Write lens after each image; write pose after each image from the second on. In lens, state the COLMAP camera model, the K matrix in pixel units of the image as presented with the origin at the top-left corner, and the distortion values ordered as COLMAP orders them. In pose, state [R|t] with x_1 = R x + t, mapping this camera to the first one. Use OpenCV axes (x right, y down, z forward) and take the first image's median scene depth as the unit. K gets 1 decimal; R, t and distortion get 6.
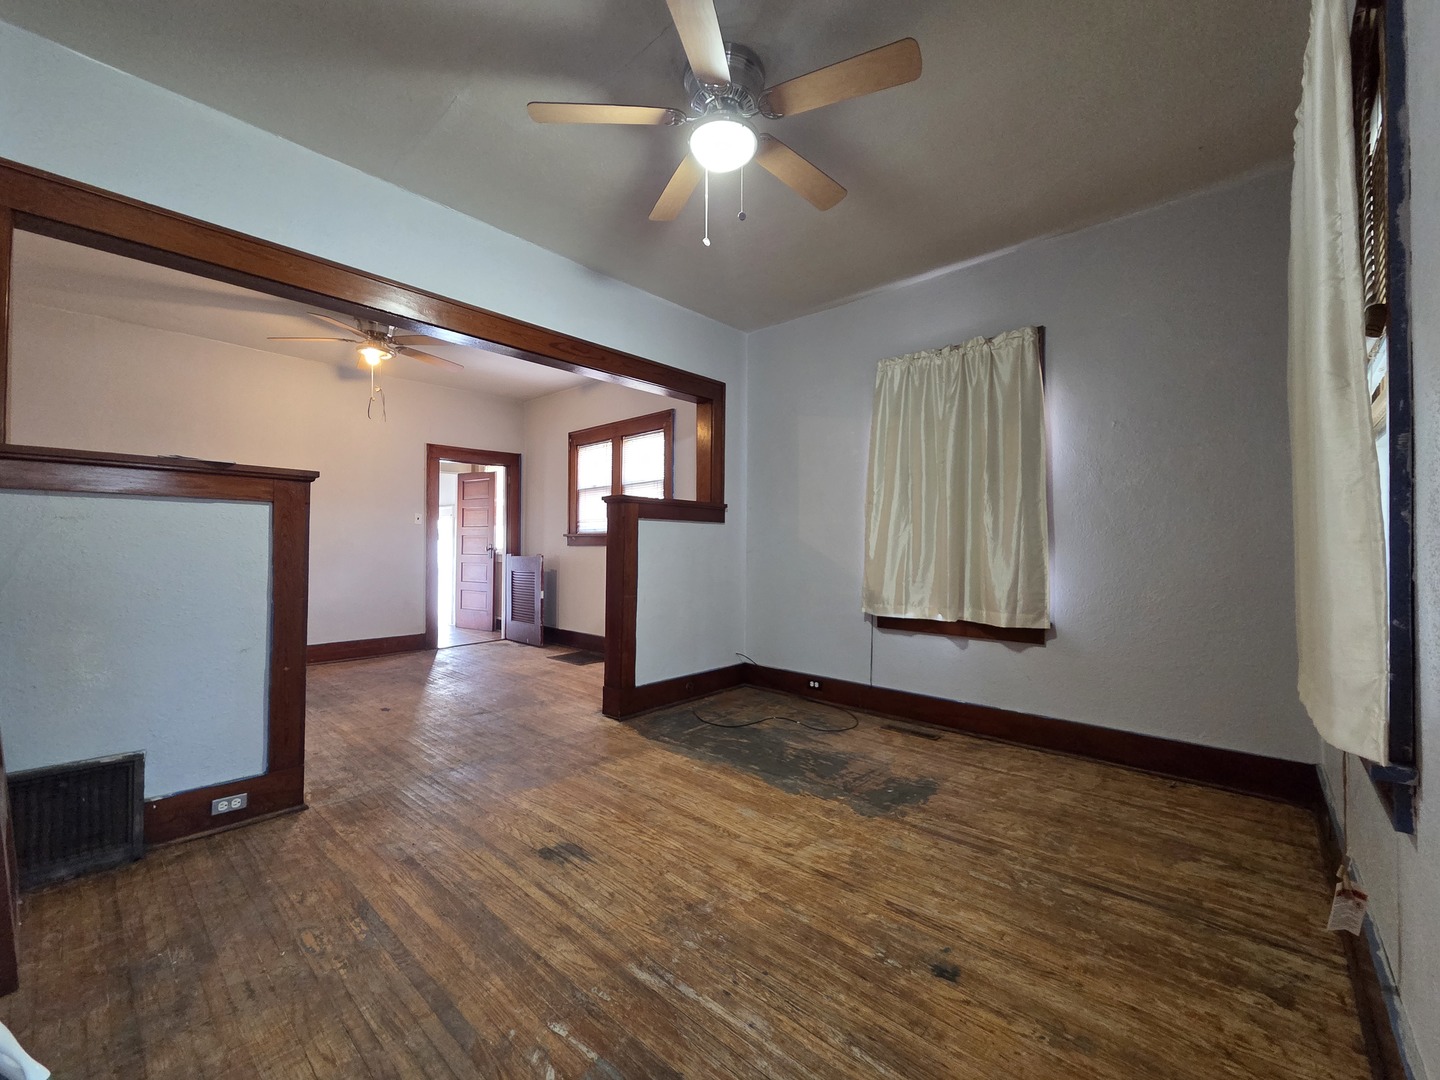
lens RADIAL K [[589.1, 0, 718.9], [0, 589.1, 541.2], [0, 0, 1]] dist [0.004396, 0.000246]
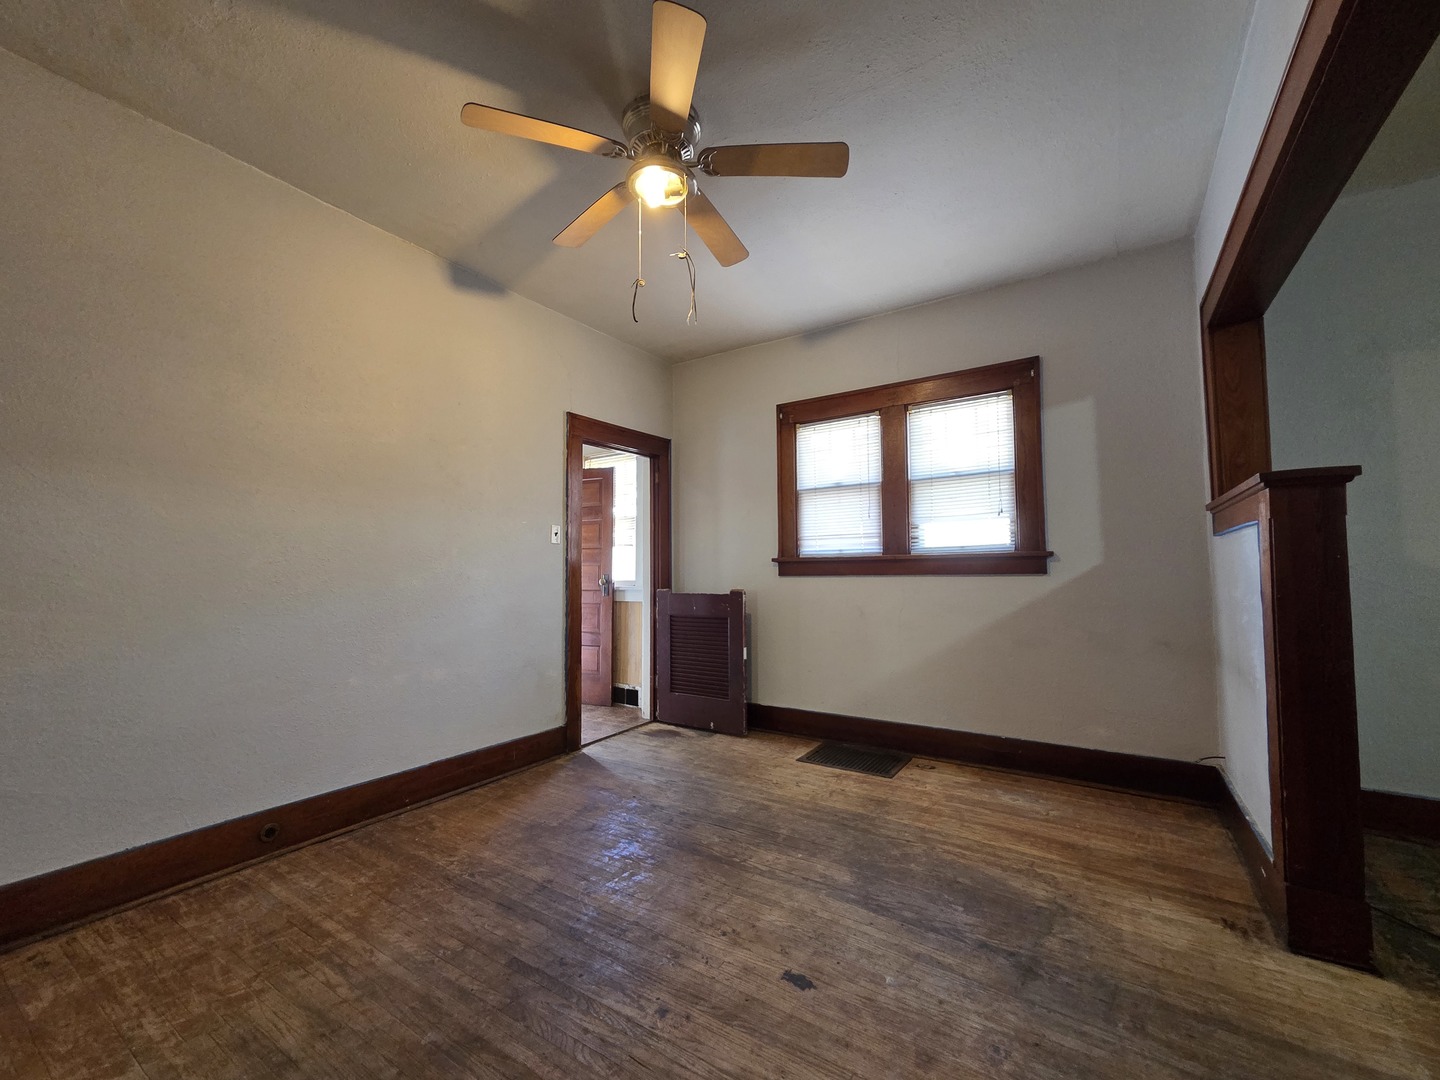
lens RADIAL K [[589.1, 0, 718.9], [0, 589.1, 540.8], [0, 0, 1]] dist [0.004396, 0.000246]
pose [[0.986862, -0.001354, 0.161557, -1.205477], [0.008623, 0.998981, -0.044296, -0.007857], [-0.161332, 0.045107, 0.985869, 1.034465]]
